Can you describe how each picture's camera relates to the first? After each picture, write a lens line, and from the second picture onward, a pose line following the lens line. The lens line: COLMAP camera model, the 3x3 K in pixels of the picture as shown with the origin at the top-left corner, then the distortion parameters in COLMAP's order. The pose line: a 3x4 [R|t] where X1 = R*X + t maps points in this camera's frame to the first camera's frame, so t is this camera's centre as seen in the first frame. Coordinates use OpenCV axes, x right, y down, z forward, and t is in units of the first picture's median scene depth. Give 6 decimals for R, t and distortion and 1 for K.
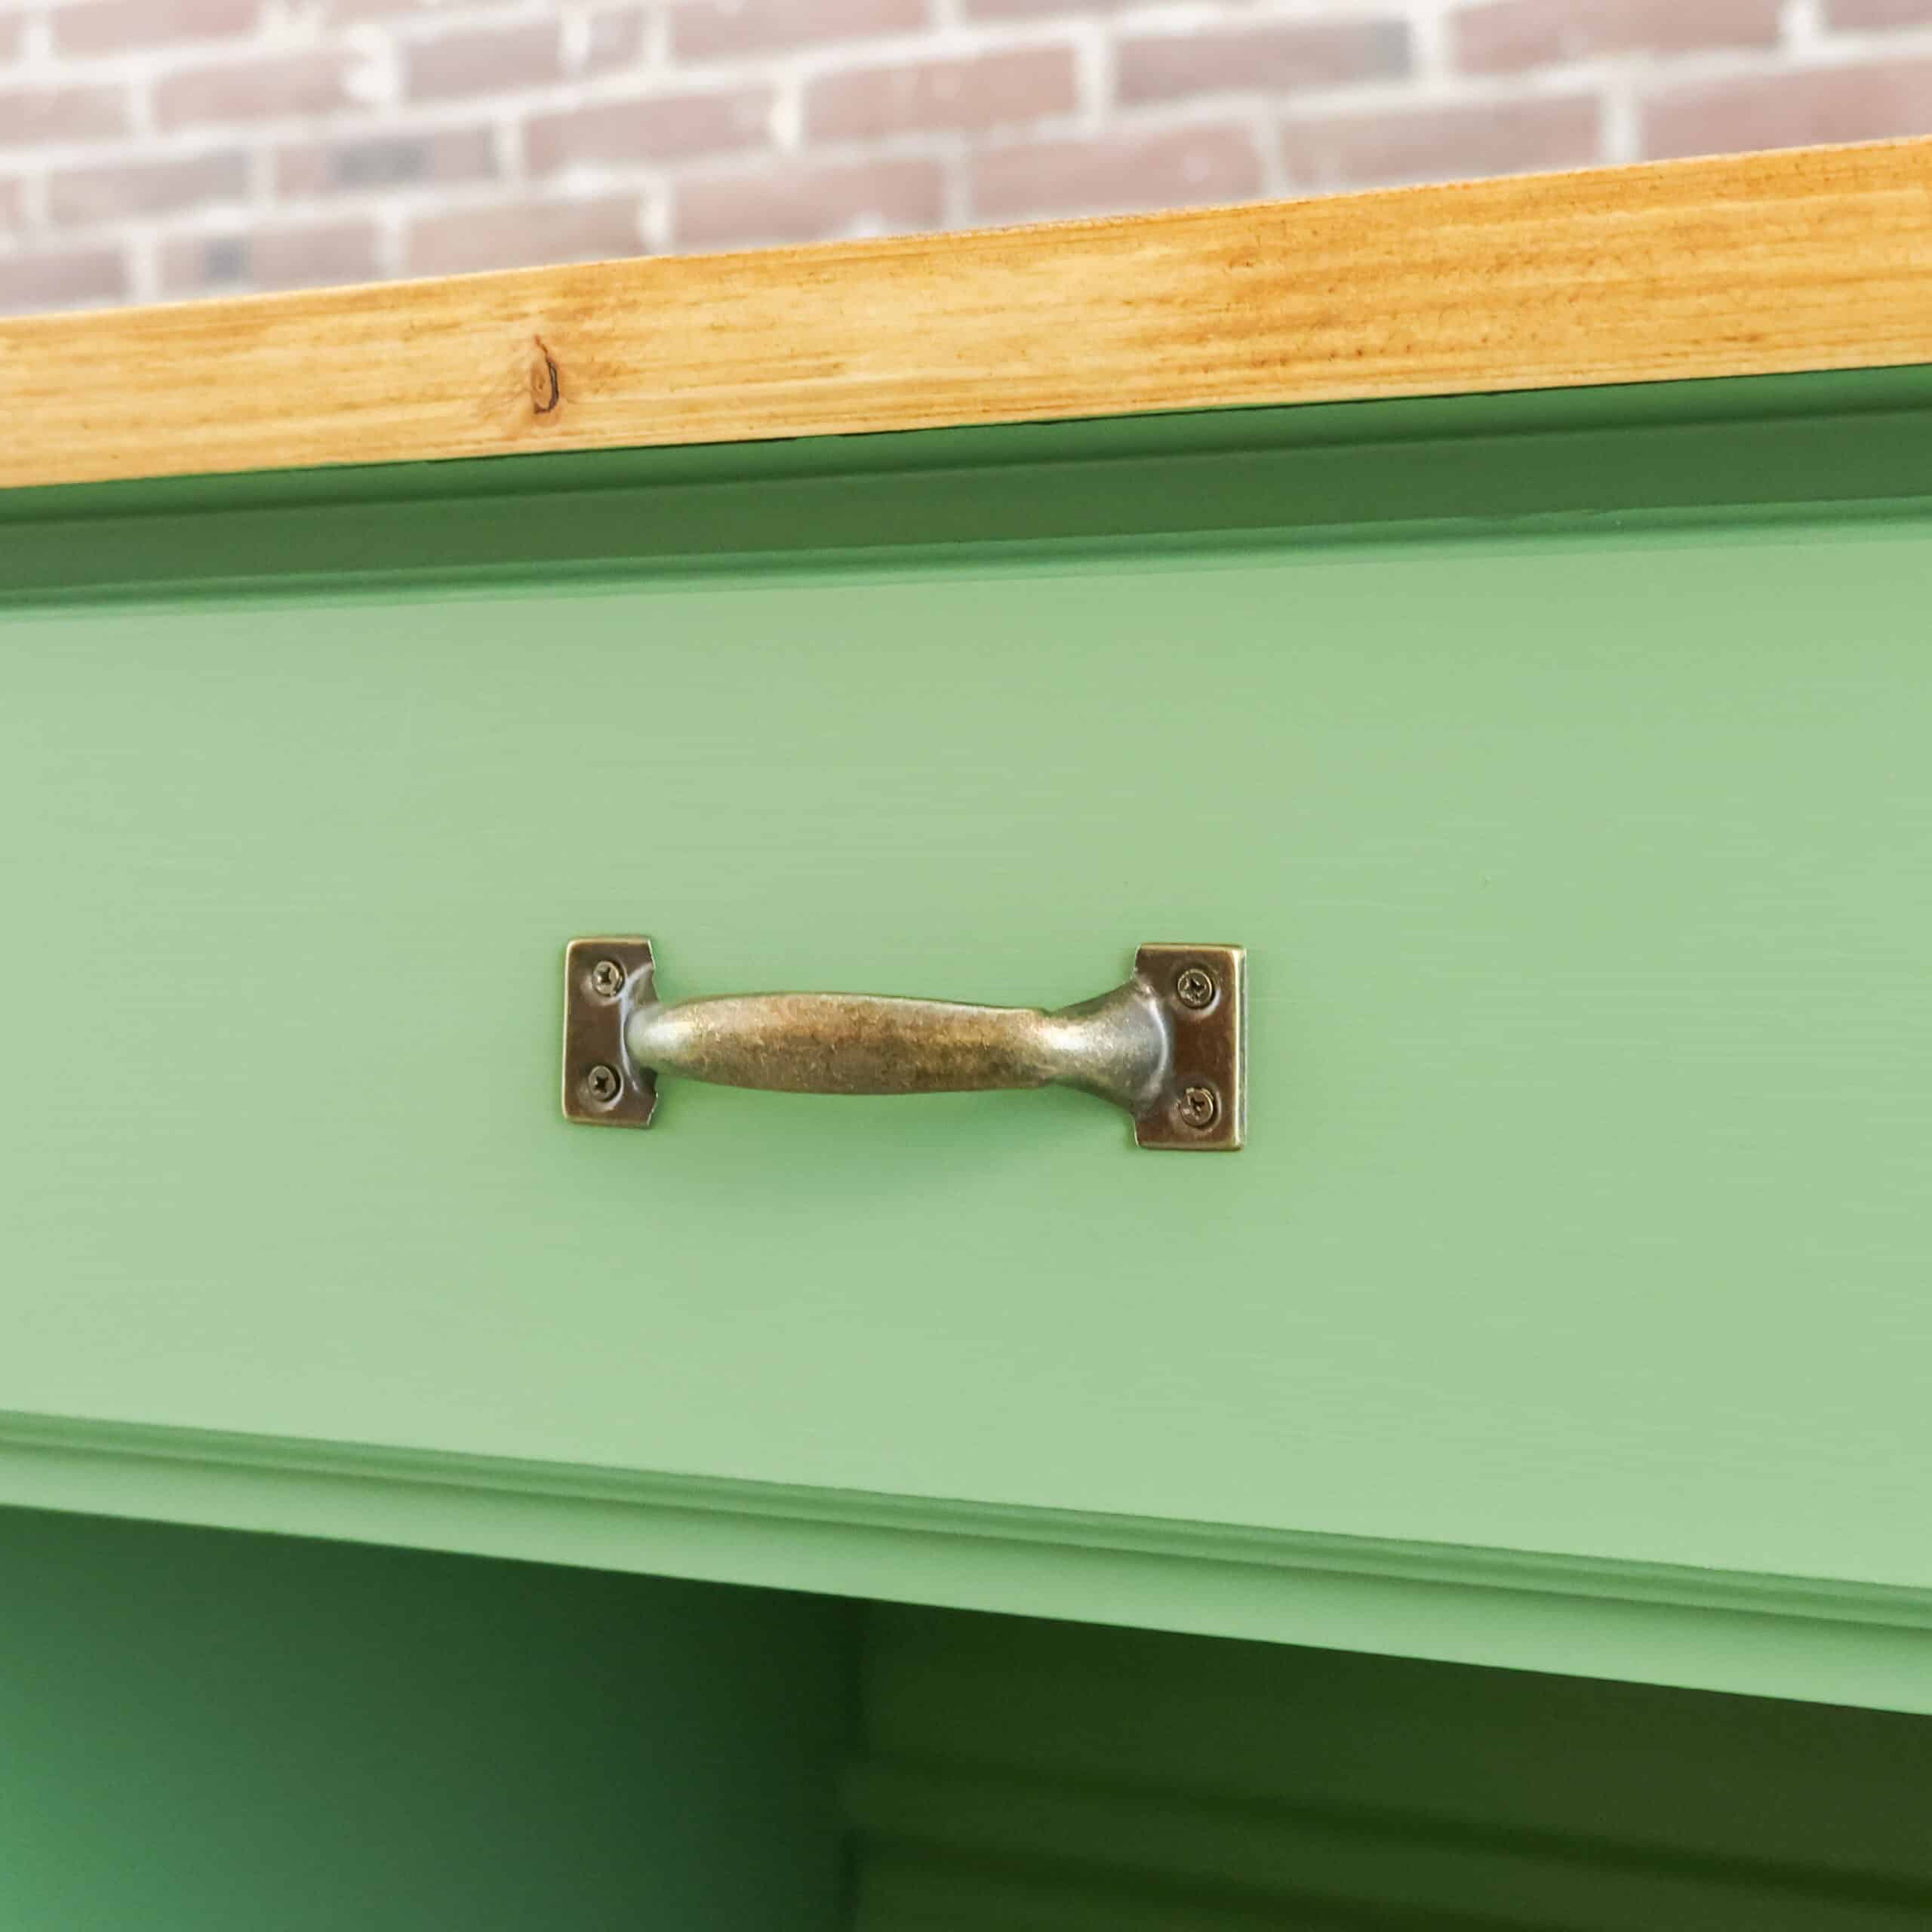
lens RADIAL K [[3412.8, 0, 960.6], [0, 3412.8, 963.2], [0, 0, 1]] dist [-0.003928, 0.000000]
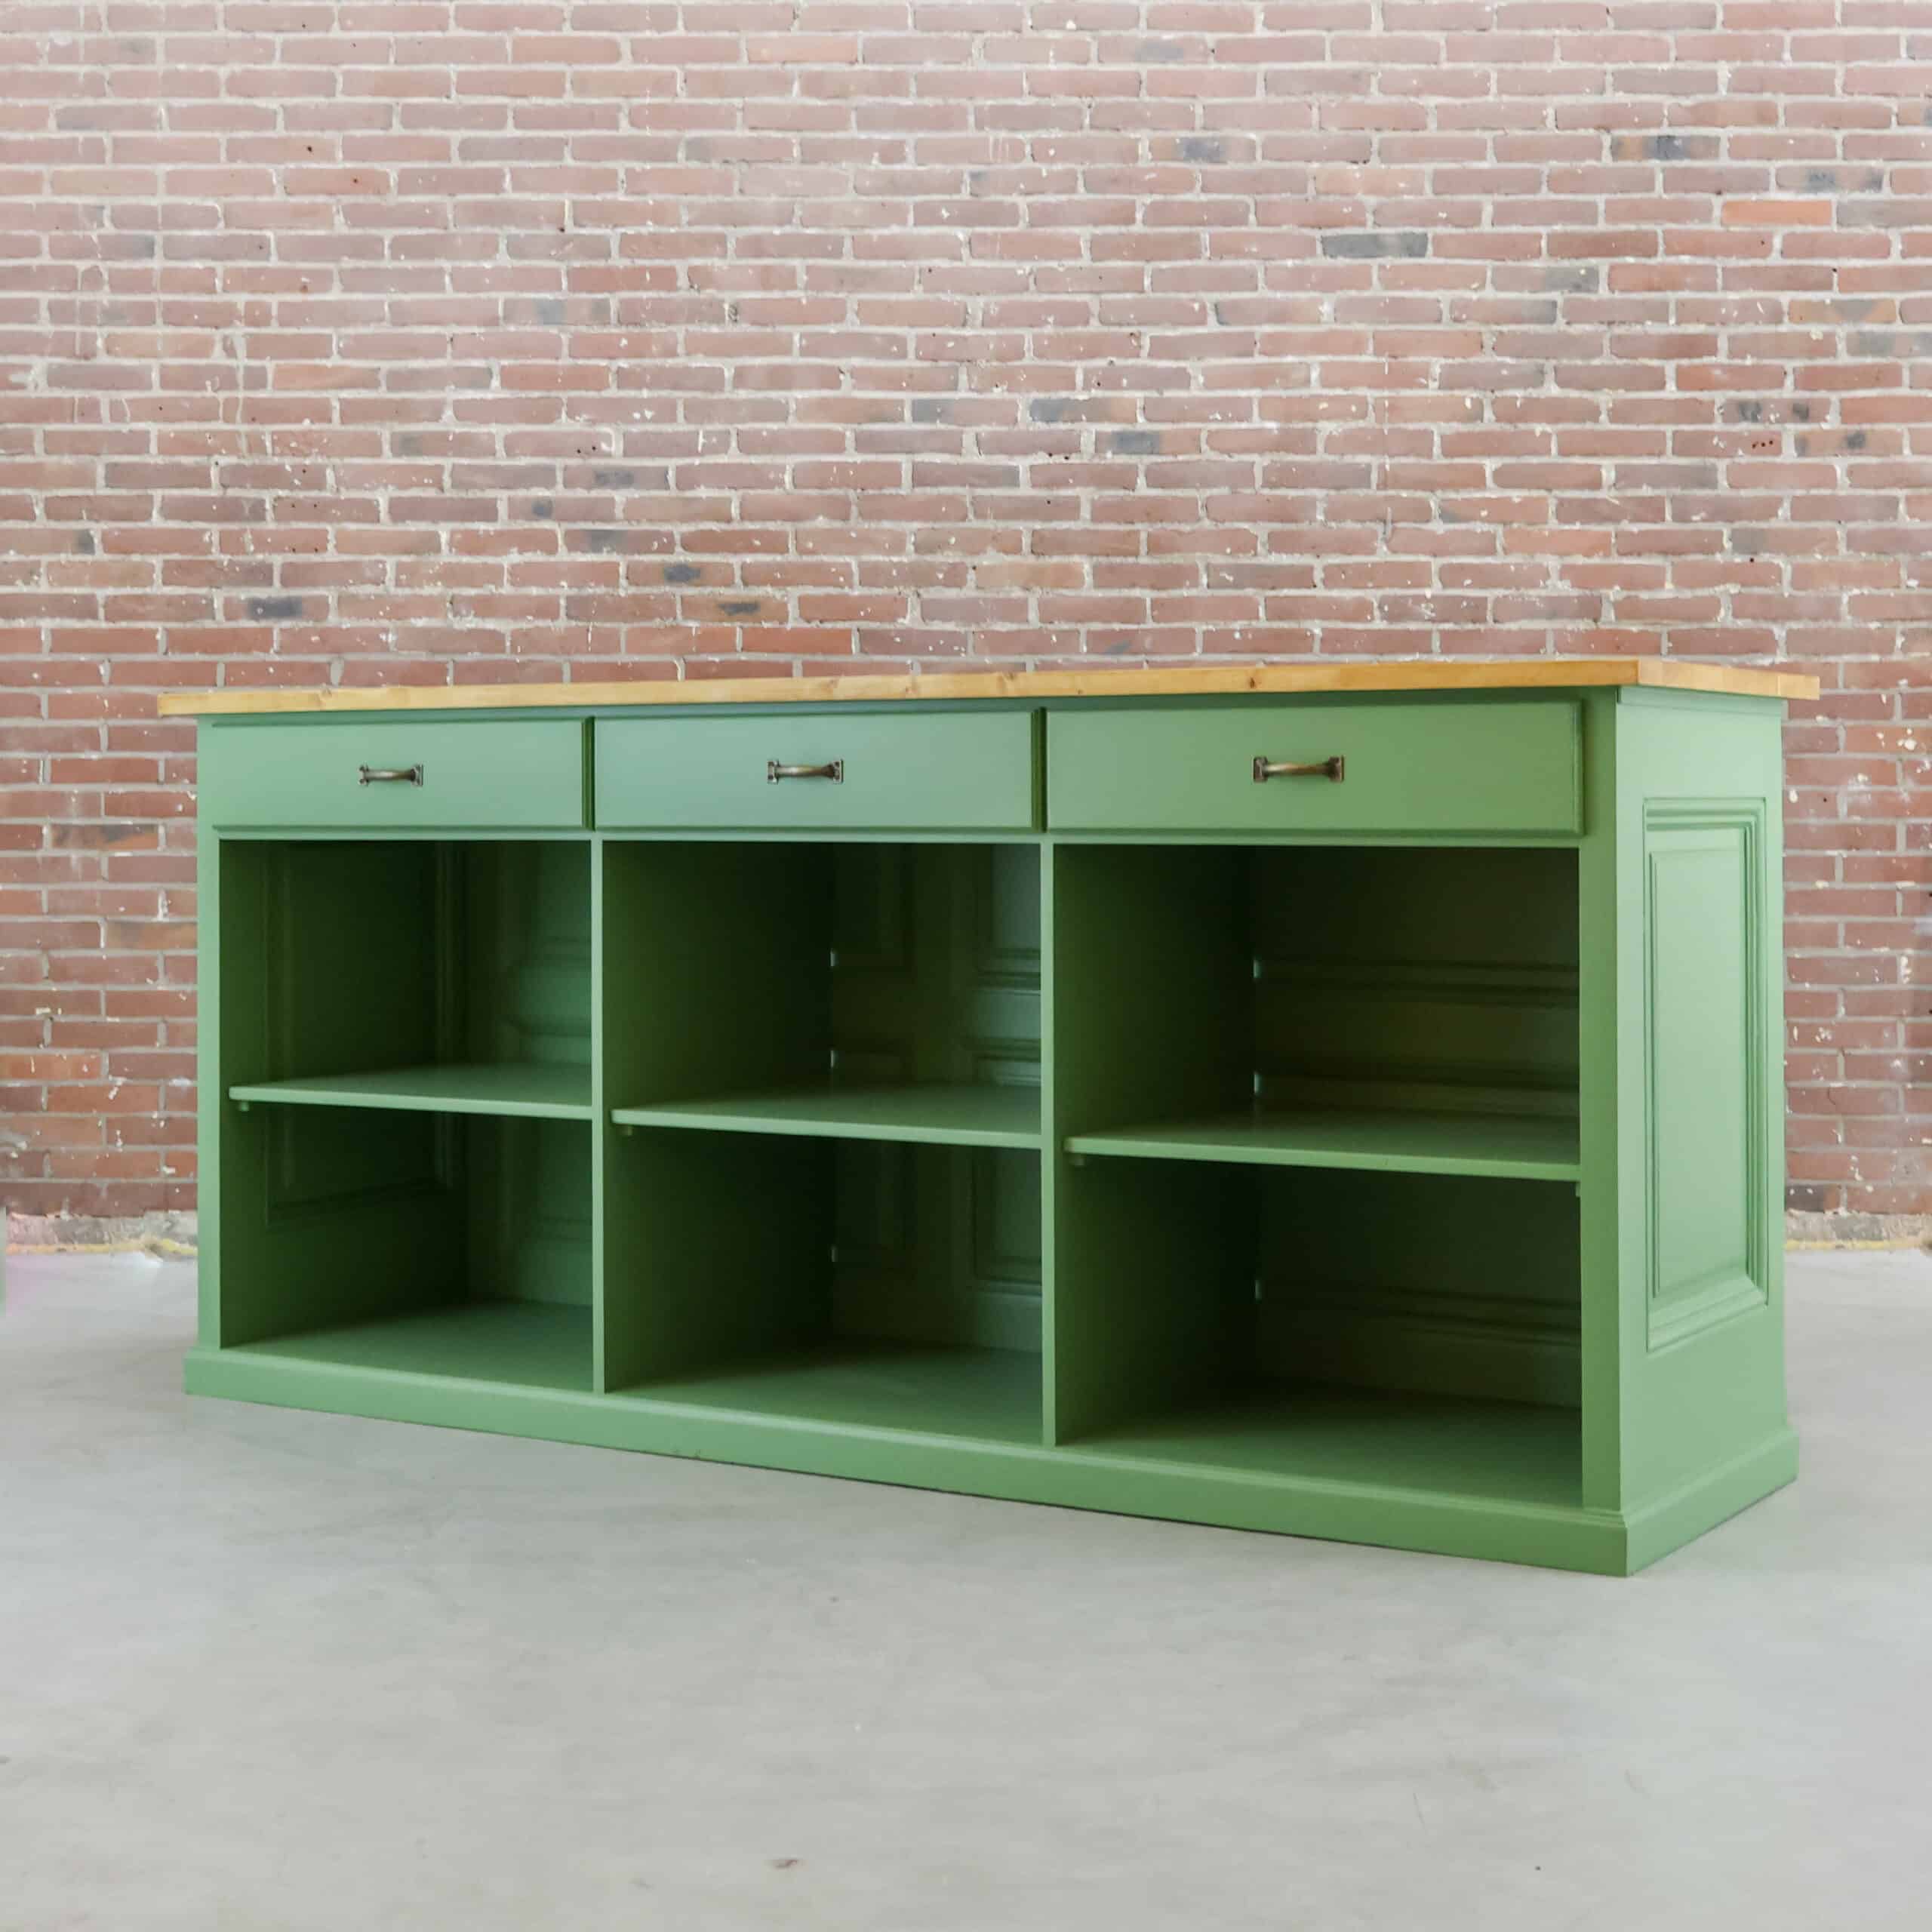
lens RADIAL K [[3412.8, 0, 964.5], [0, 3412.8, 965.0], [0, 0, 1]] dist [-0.003928, 0.000000]
pose [[0.890897, -0.032170, 0.453064, -1.187749], [0.012786, 0.998870, 0.045783, 0.028830], [-0.454025, -0.034995, 0.890301, -1.568762]]
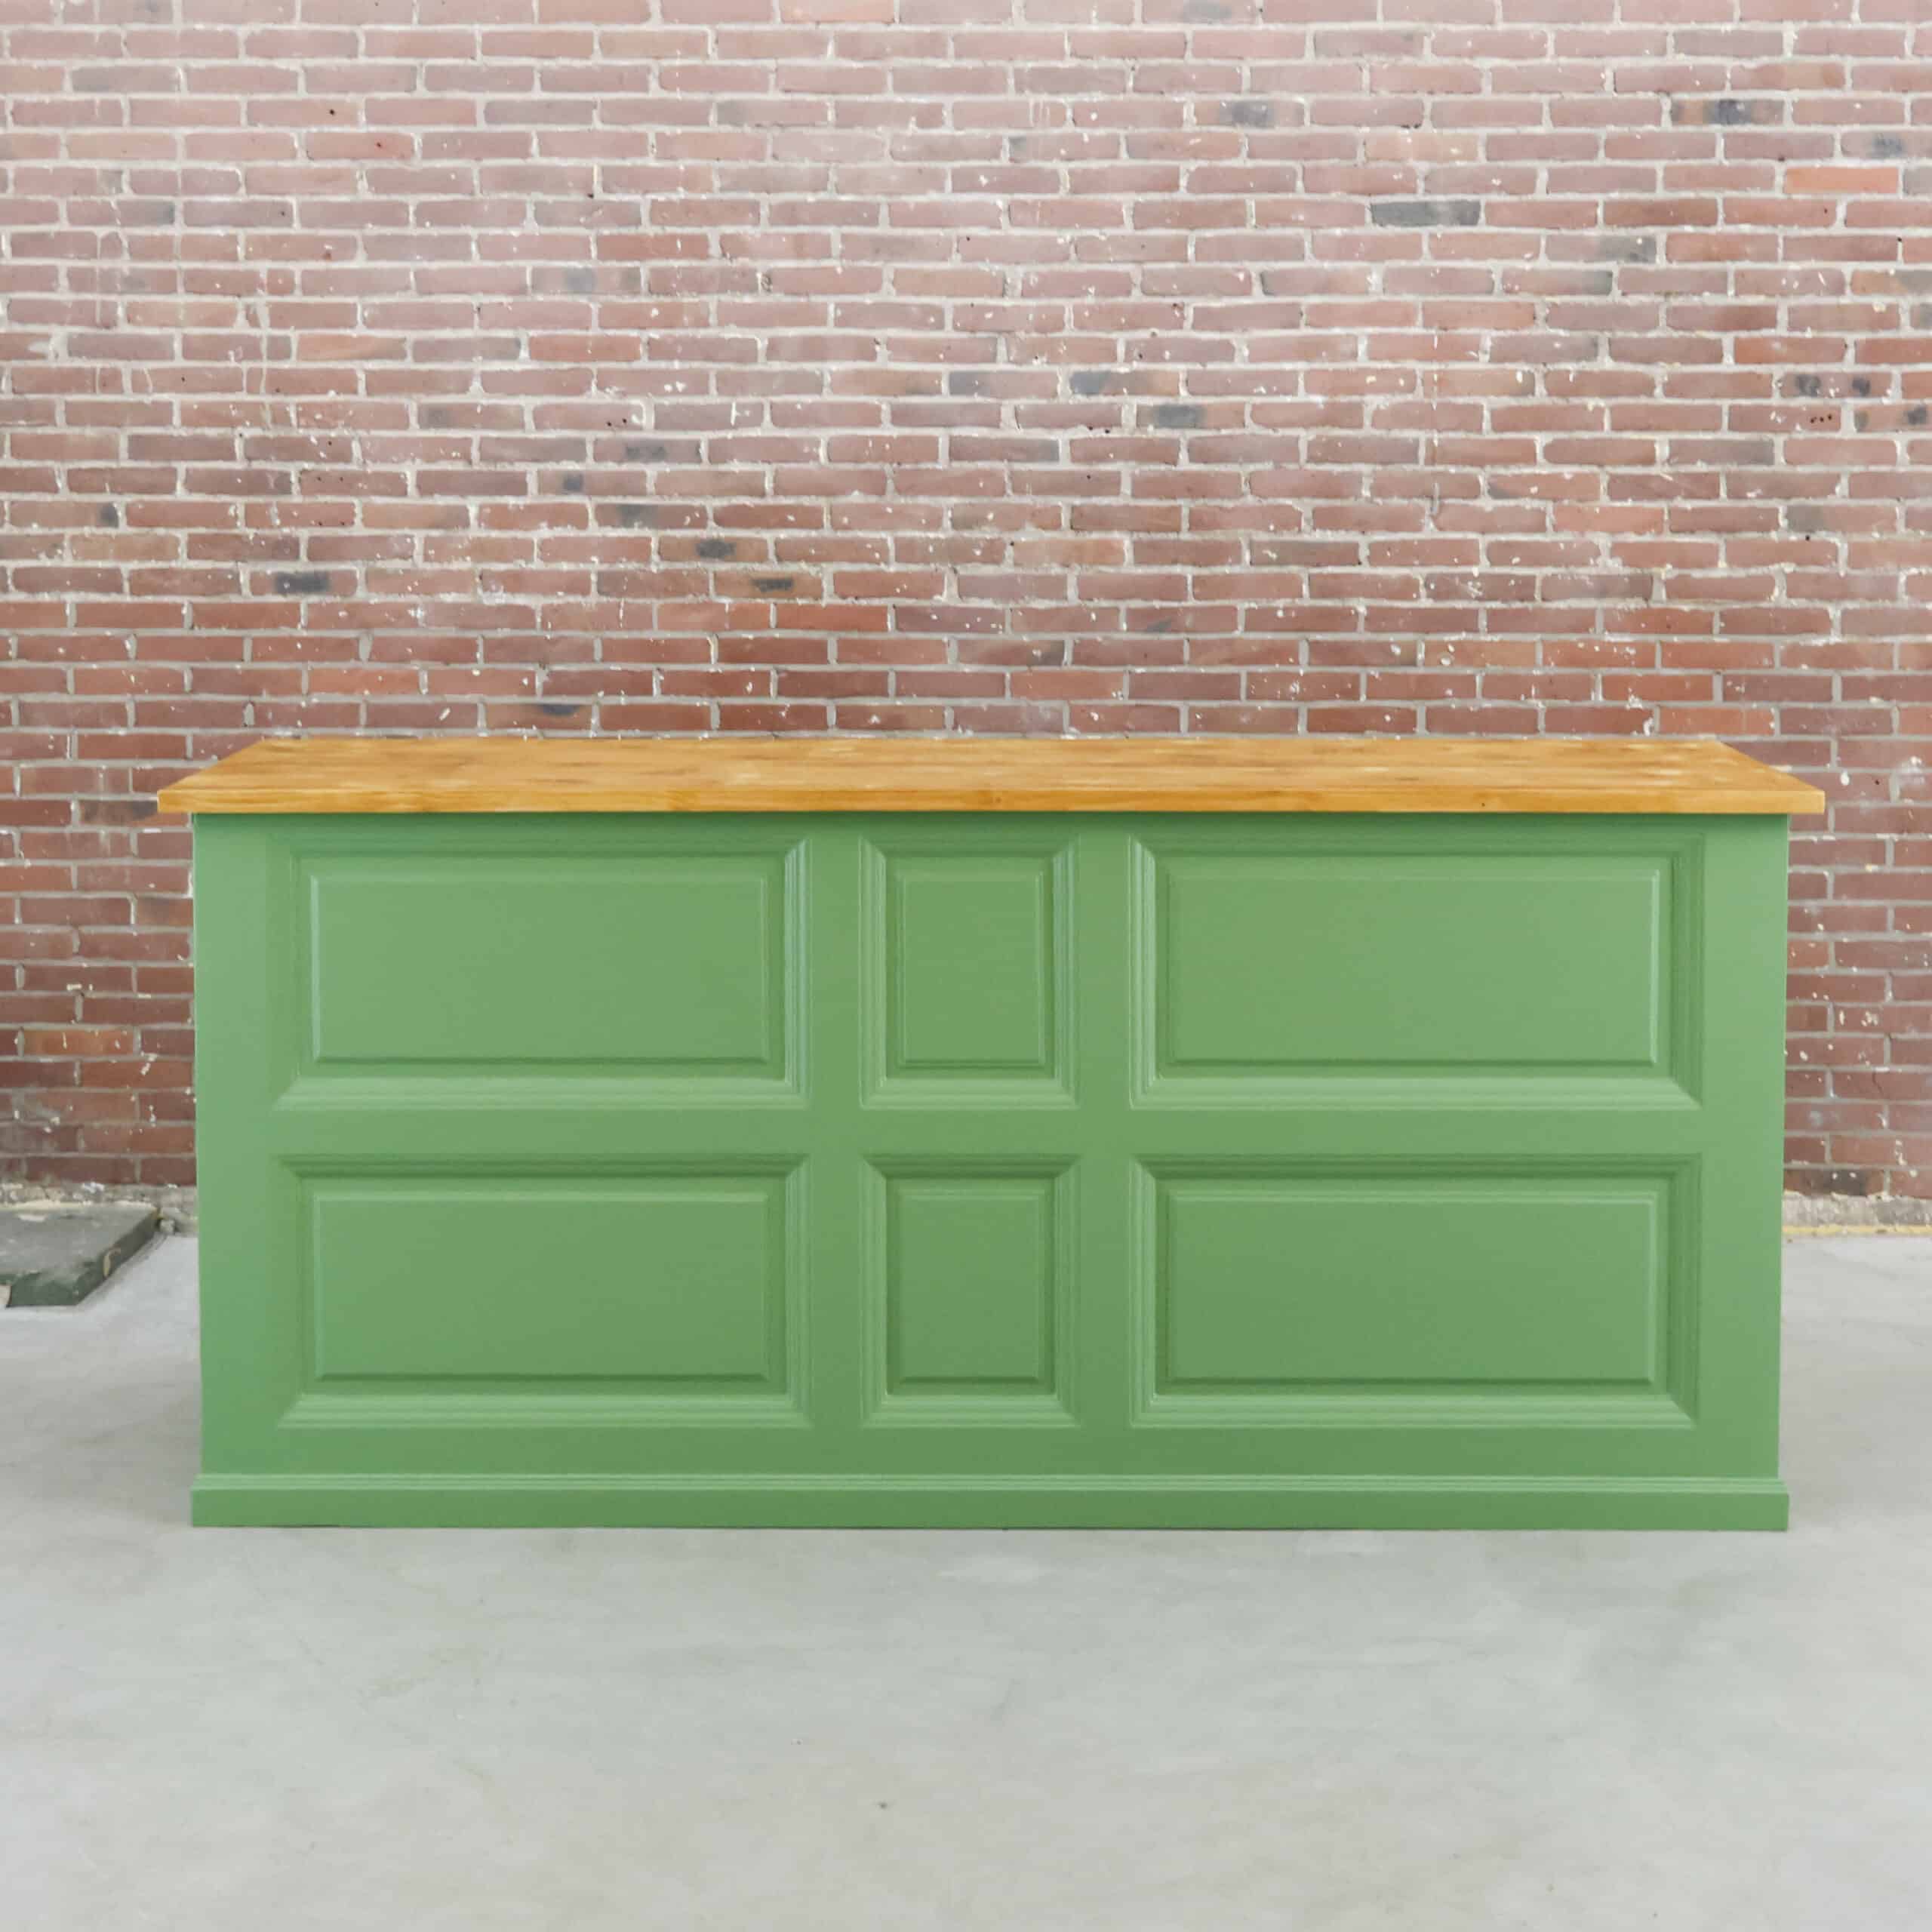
lens RADIAL K [[3412.8, 0, 965.2], [0, 3412.8, 969.3], [0, 0, 1]] dist [-0.003928, 0.000000]
pose [[0.895705, -0.032304, 0.443473, -1.163495], [0.009295, 0.998500, 0.053961, 0.024689], [-0.444551, -0.044211, 0.894662, -1.521636]]
